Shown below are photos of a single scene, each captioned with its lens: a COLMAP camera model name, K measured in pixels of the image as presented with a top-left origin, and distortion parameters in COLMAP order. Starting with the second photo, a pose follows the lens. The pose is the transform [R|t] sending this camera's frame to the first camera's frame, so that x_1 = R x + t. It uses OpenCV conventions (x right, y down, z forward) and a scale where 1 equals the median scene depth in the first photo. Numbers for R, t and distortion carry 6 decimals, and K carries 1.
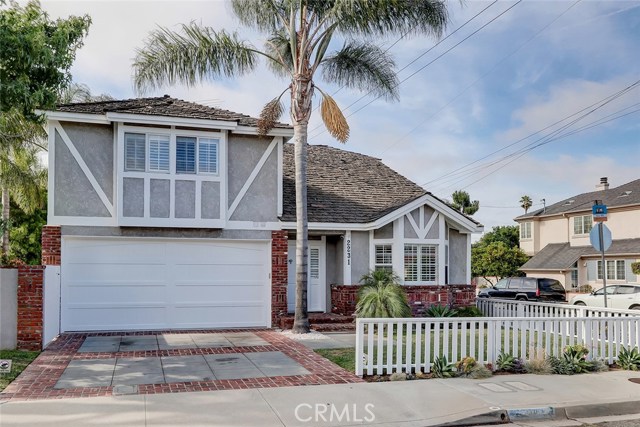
lens RADIAL K [[627.6, 0, 320.0], [0, 627.6, 213.5], [0, 0, 1]] dist [0.005456, 0.003966]
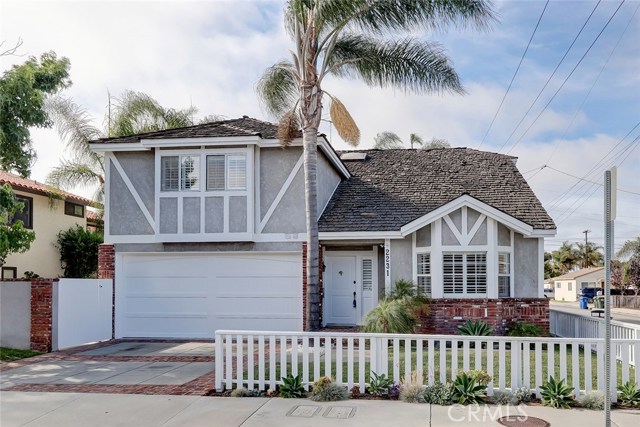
lens RADIAL K [[638.8, 0, 320.3], [0, 638.8, 227.3], [0, 0, 1]] dist [0.004869, 0.001776]
pose [[0.903359, -0.042264, -0.426799, 0.394484], [0.042727, 0.999051, -0.008496, 0.014632], [0.426753, -0.010561, 0.904307, 0.110150]]
